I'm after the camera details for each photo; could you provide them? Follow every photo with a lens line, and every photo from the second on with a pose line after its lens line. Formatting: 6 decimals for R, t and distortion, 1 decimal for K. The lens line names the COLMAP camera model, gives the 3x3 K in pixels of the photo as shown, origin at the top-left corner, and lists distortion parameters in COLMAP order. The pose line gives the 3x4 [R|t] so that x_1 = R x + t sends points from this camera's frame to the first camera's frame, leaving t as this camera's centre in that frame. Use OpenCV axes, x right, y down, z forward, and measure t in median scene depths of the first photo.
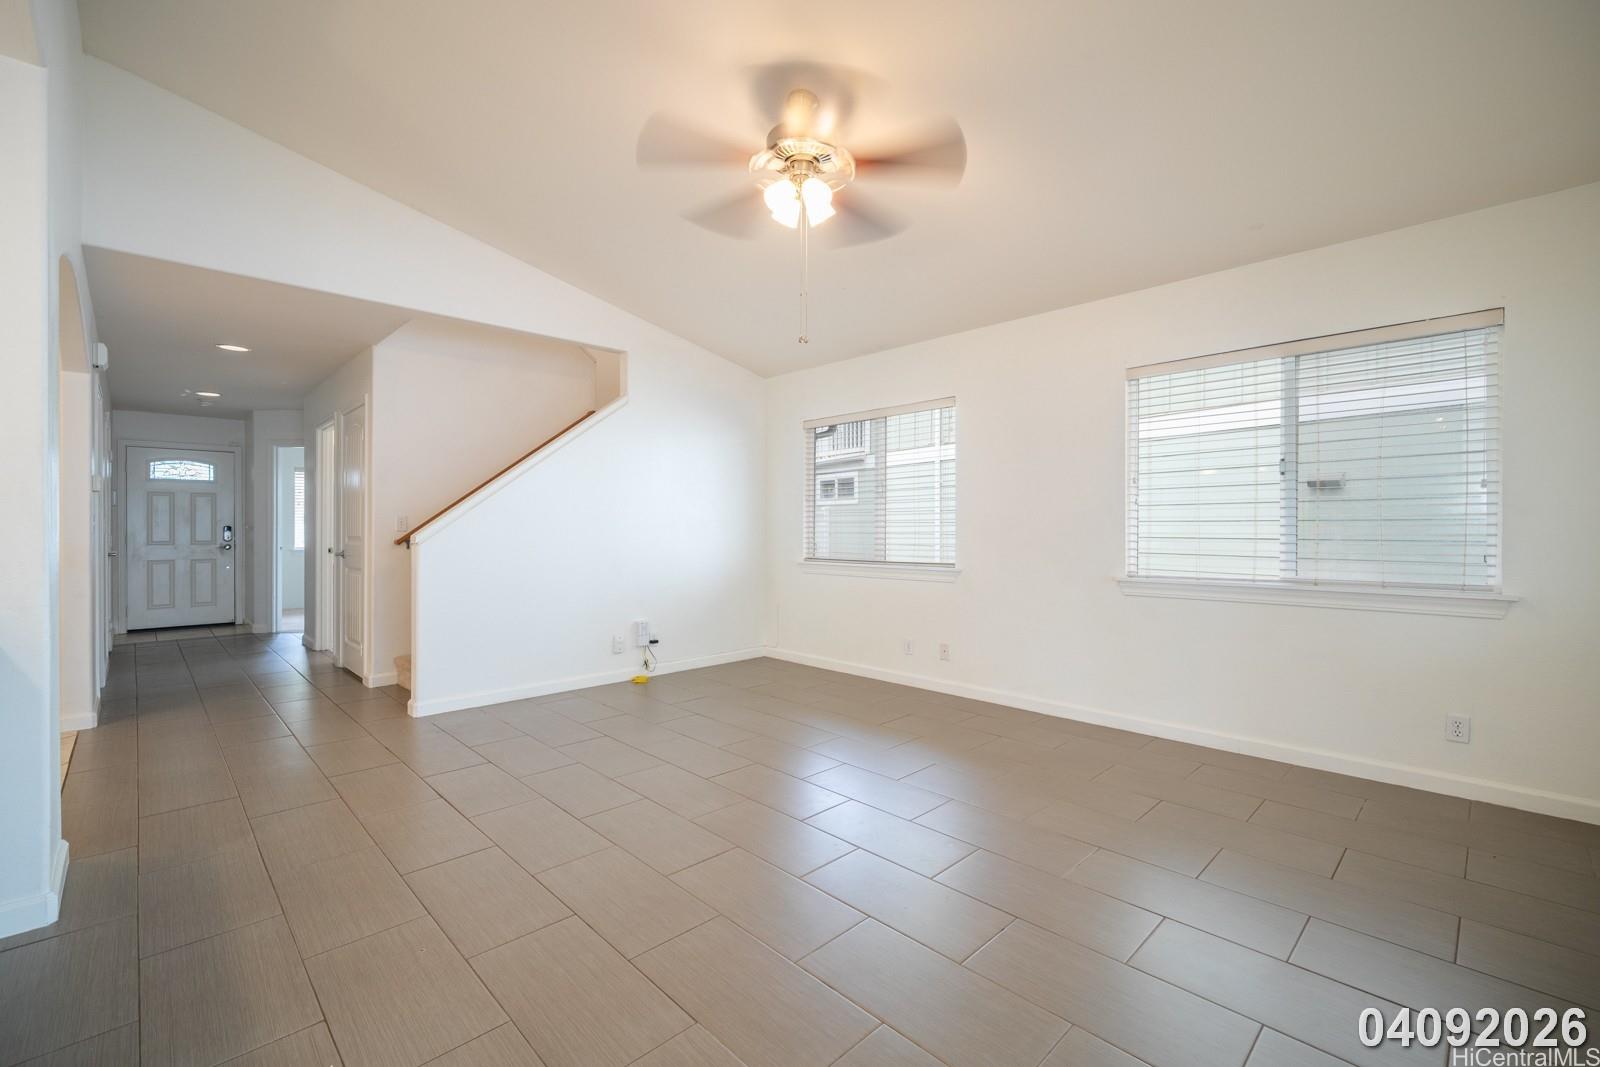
lens RADIAL K [[692.8, 0, 807.3], [0, 692.8, 530.6], [0, 0, 1]] dist [-0.002810, -0.000085]
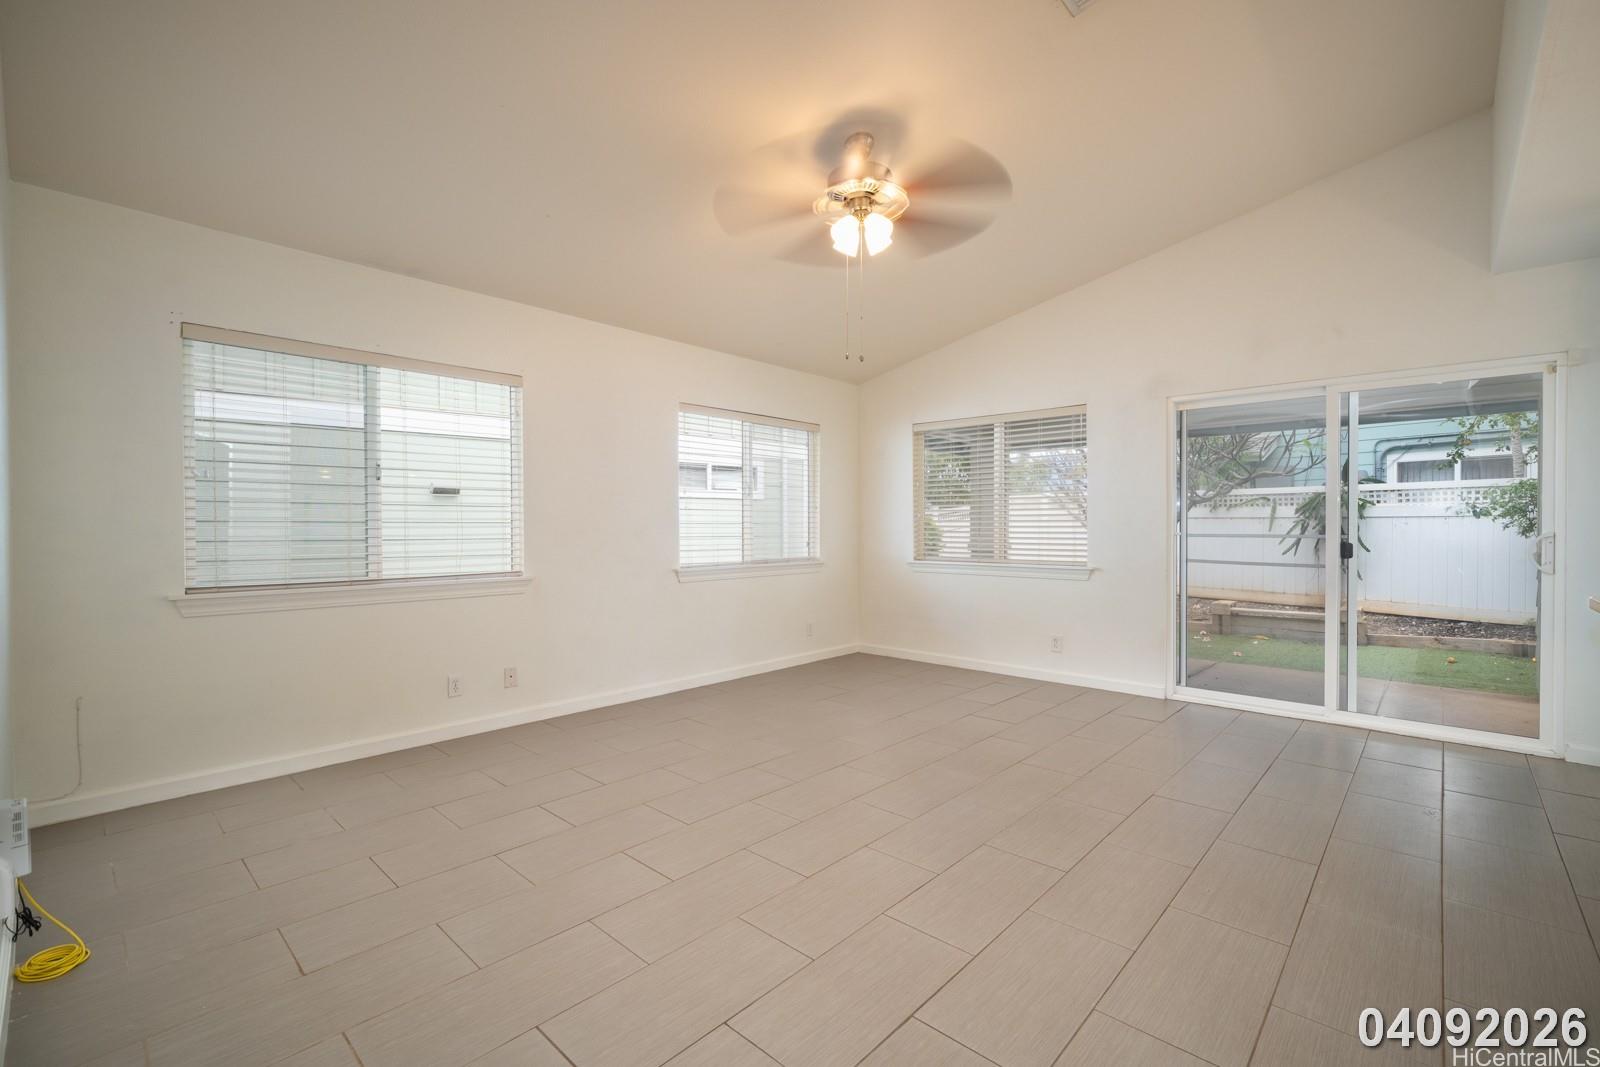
lens RADIAL K [[692.8, 0, 810.8], [0, 692.8, 534.9], [0, 0, 1]] dist [-0.002810, -0.000085]
pose [[-0.058357, -0.011502, 0.998230, -0.666210], [0.007087, 0.999904, 0.011936, -0.005440], [-0.998271, 0.007771, -0.058270, 0.688613]]
